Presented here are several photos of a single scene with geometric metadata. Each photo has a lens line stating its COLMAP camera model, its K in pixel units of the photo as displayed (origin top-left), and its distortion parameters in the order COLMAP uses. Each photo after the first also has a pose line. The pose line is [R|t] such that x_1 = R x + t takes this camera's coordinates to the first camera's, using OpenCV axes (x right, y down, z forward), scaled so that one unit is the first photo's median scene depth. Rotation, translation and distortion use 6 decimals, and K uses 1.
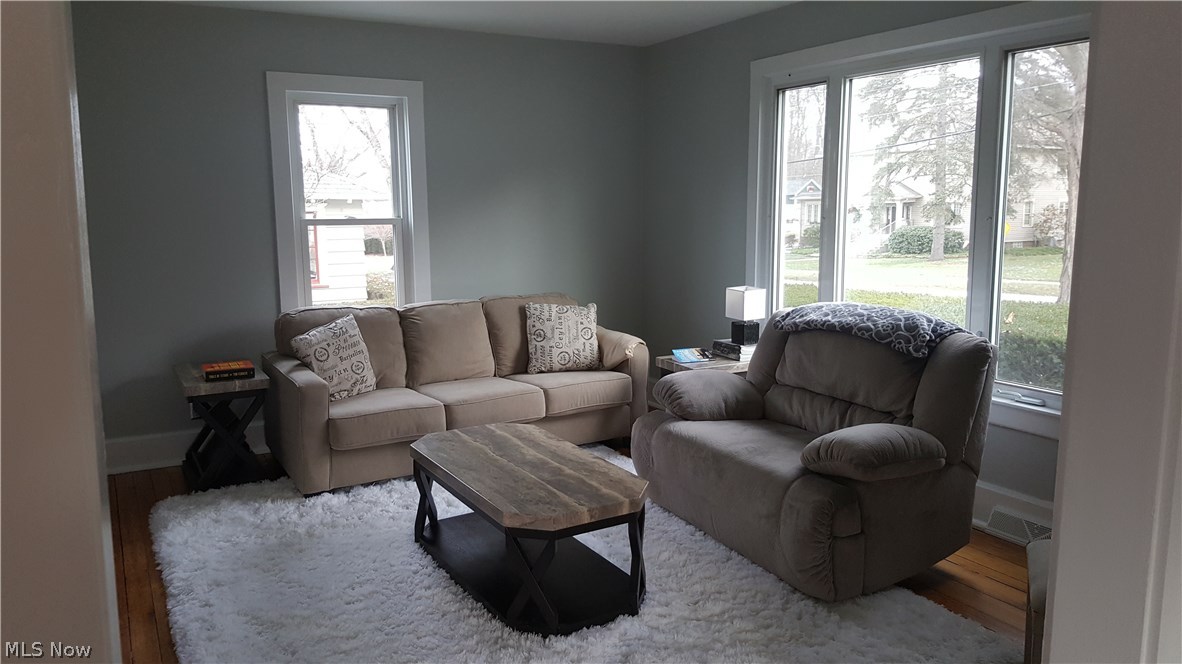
lens RADIAL K [[875.1, 0, 571.4], [0, 875.1, 332.0], [0, 0, 1]] dist [0.099327, -0.119183]
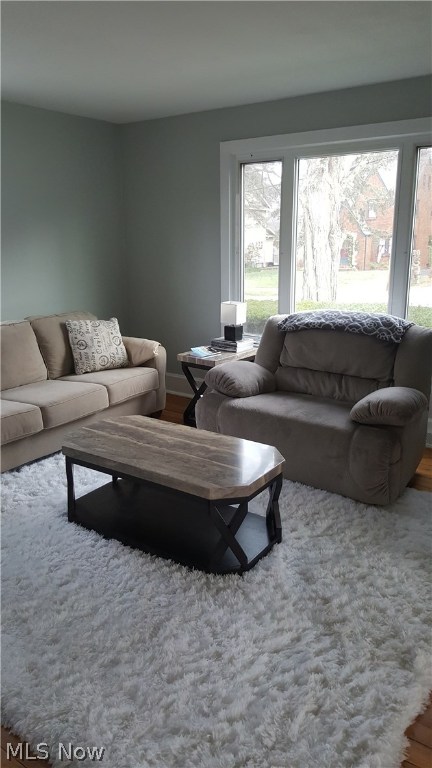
lens RADIAL K [[568.6, 0, 211.2], [0, 568.6, 370.6], [0, 0, 1]] dist [0.099327, -0.119183]
pose [[0.901080, -0.095565, 0.422993, -0.271445], [0.062188, 0.993810, 0.092052, -0.029162], [-0.429171, -0.056641, 0.901445, 0.168477]]
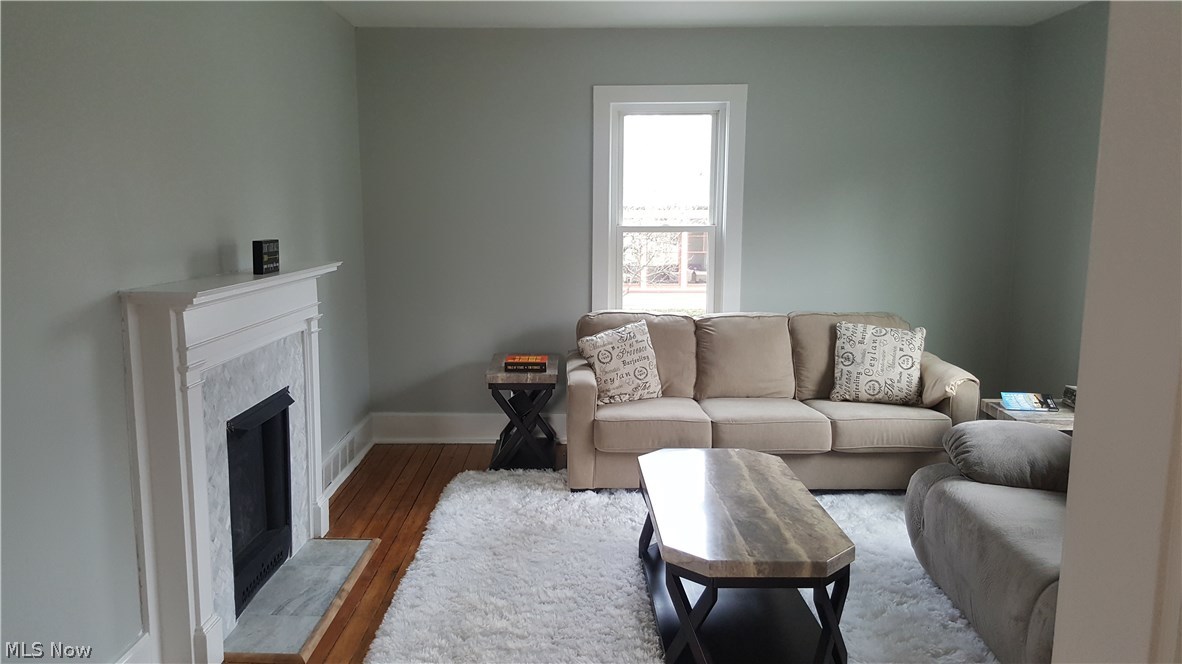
lens RADIAL K [[875.1, 0, 566.3], [0, 875.1, 325.2], [0, 0, 1]] dist [0.099327, -0.119183]
pose [[0.871584, 0.077591, -0.484068, 0.175496], [-0.083367, 0.996472, 0.009619, -0.018010], [0.483107, 0.031972, 0.874978, 0.083545]]
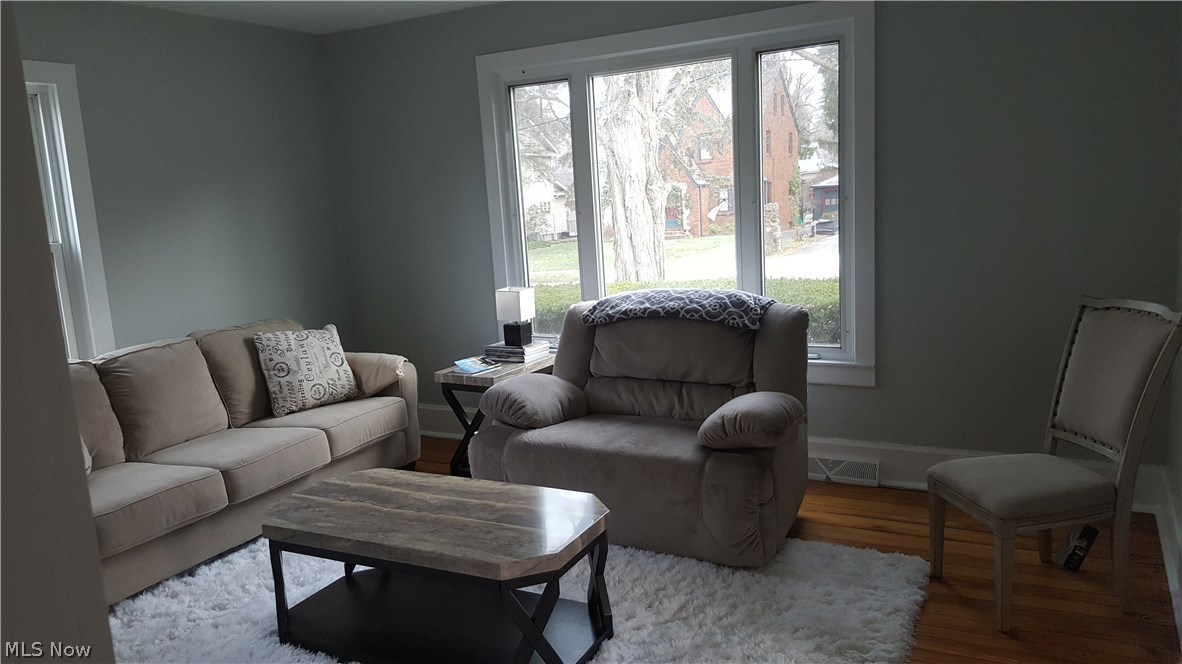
lens RADIAL K [[875.1, 0, 583.8], [0, 875.1, 340.8], [0, 0, 1]] dist [0.099327, -0.119183]
pose [[0.838139, -0.130846, 0.529531, -0.285179], [0.131531, 0.990636, 0.036598, -0.019675], [-0.529361, 0.038976, 0.847501, 0.148723]]
